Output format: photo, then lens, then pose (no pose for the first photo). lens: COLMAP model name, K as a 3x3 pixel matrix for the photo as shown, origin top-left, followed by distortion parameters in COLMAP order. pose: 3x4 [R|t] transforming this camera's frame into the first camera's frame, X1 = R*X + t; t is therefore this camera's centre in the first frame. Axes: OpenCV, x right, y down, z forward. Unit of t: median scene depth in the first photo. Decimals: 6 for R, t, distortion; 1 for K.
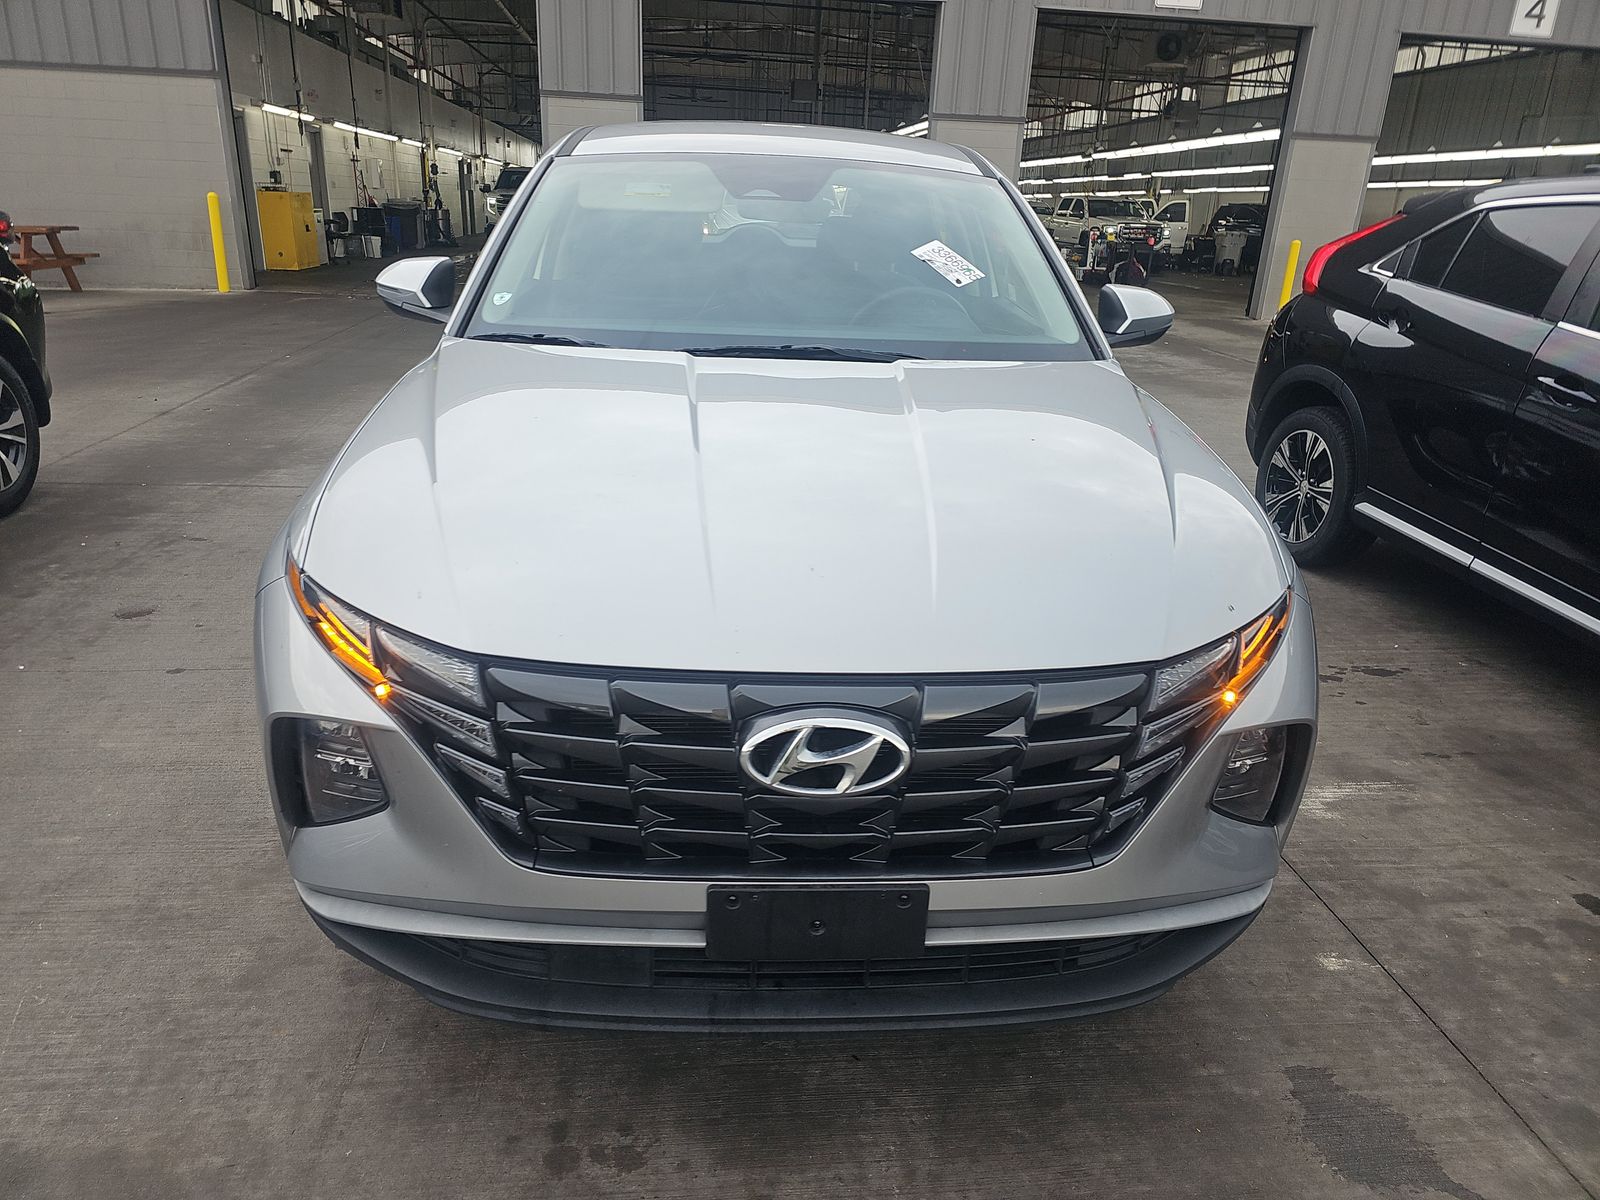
lens RADIAL K [[1057.0, 0, 796.0], [0, 1057.0, 593.4], [0, 0, 1]] dist [0.039167, -0.035857]
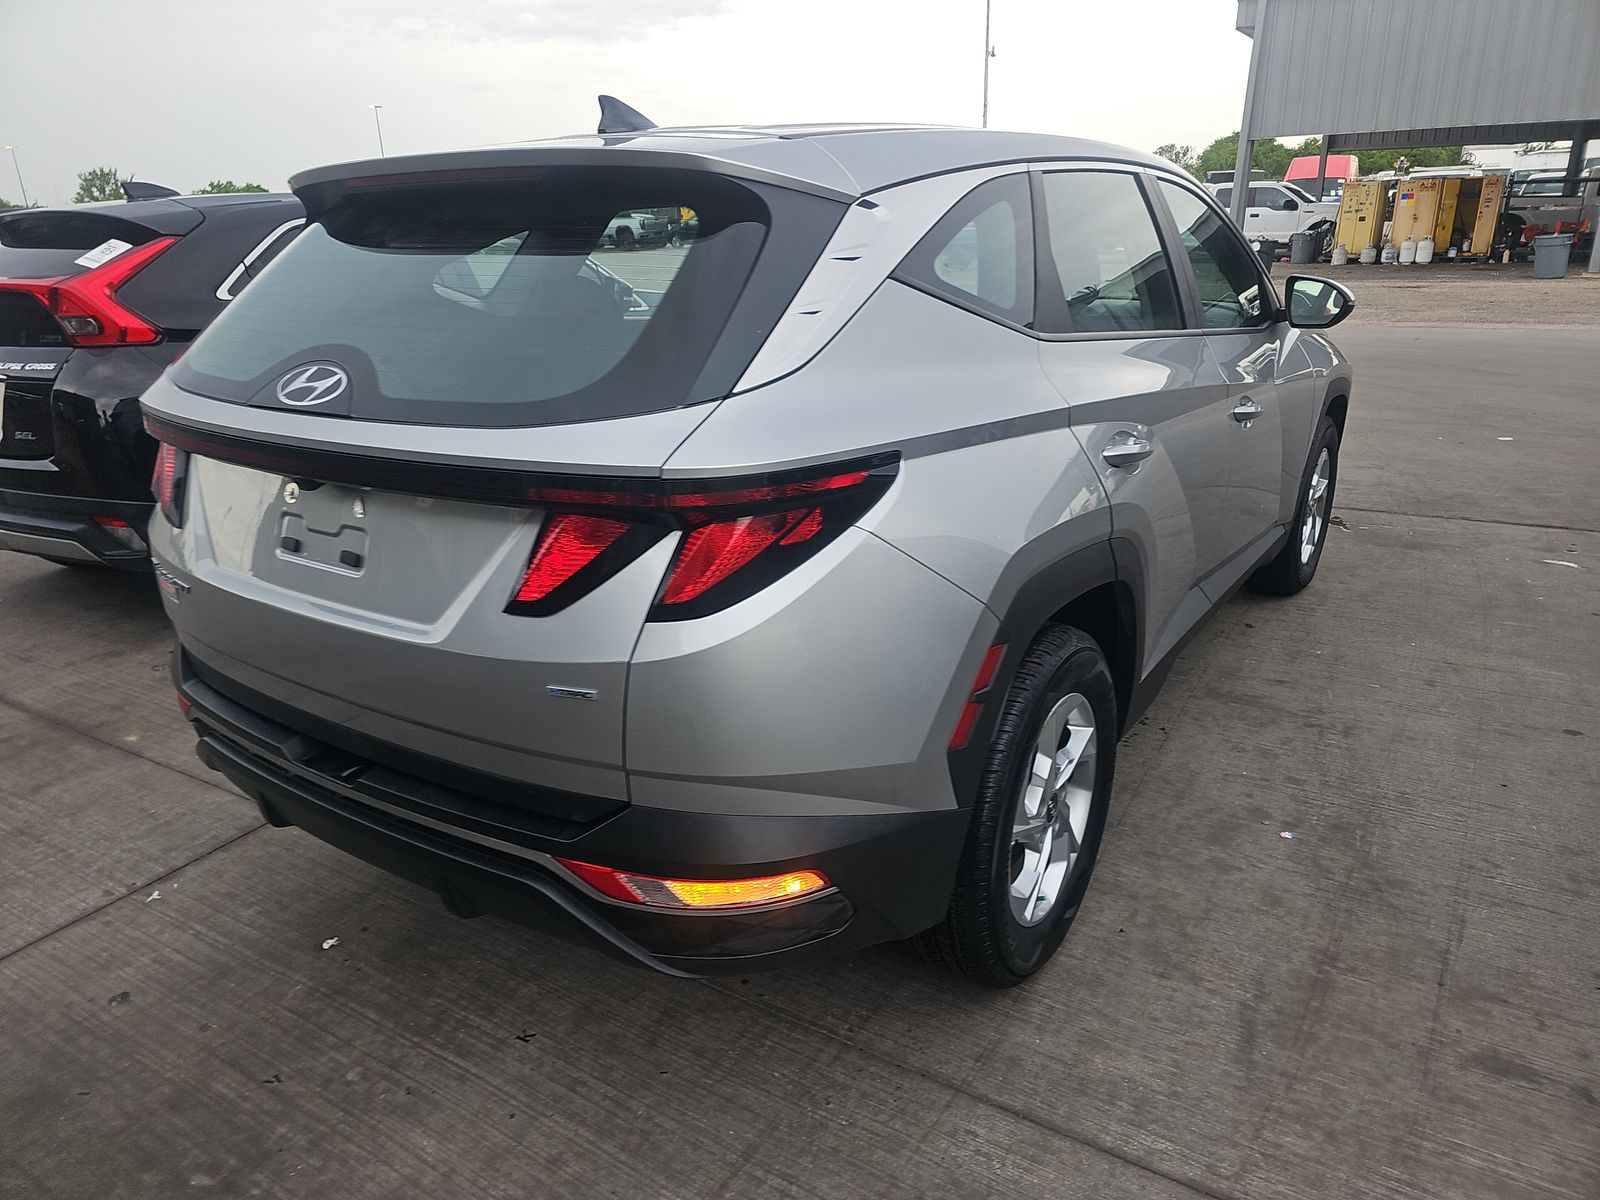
lens RADIAL K [[1057.0, 0, 801.9], [0, 1057.0, 598.3], [0, 0, 1]] dist [0.039167, -0.035857]
pose [[-0.793751, -0.228008, 0.563890, -0.702194], [0.204792, 0.772769, 0.600740, -0.950348], [-0.572730, 0.592318, -0.566691, 2.406085]]
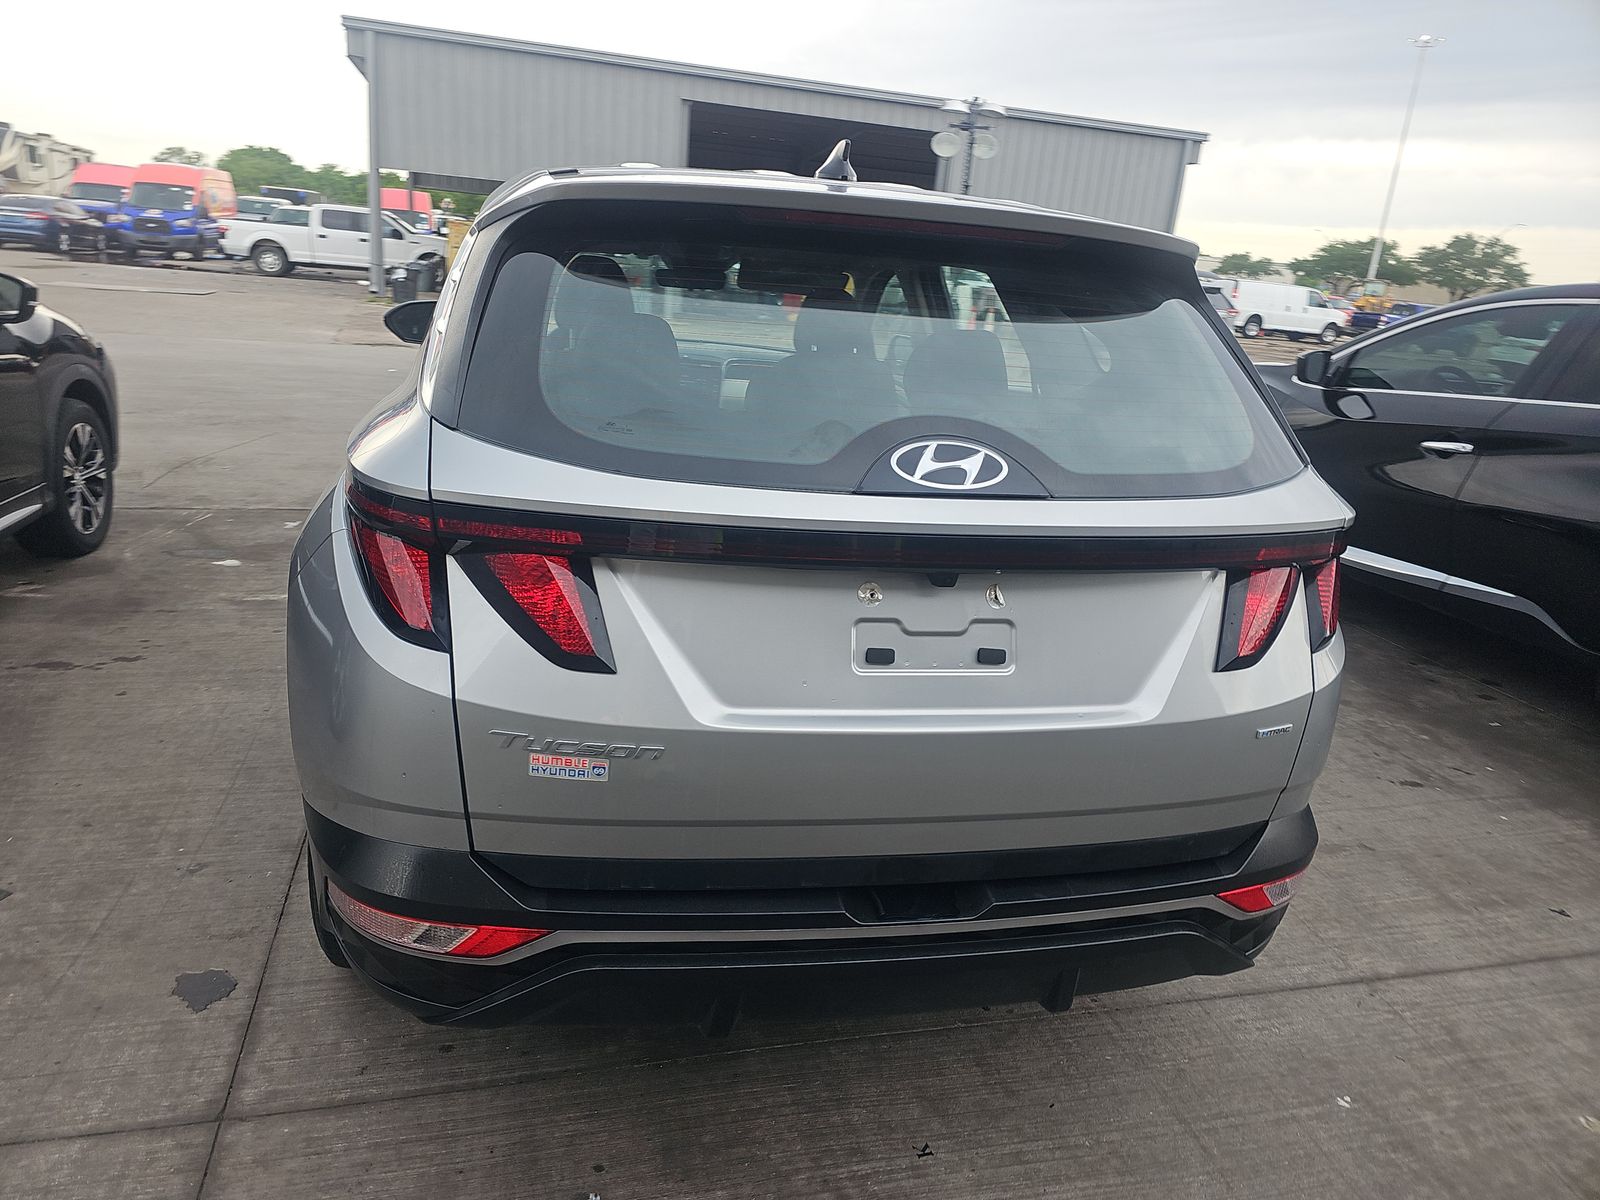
lens RADIAL K [[1057.0, 0, 785.7], [0, 1057.0, 595.0], [0, 0, 1]] dist [0.039167, -0.035857]
pose [[-0.981361, -0.074810, -0.177014, 0.092252], [-0.167917, 0.781767, 0.600537, -0.986294], [0.093457, 0.619067, -0.779757, 2.595273]]
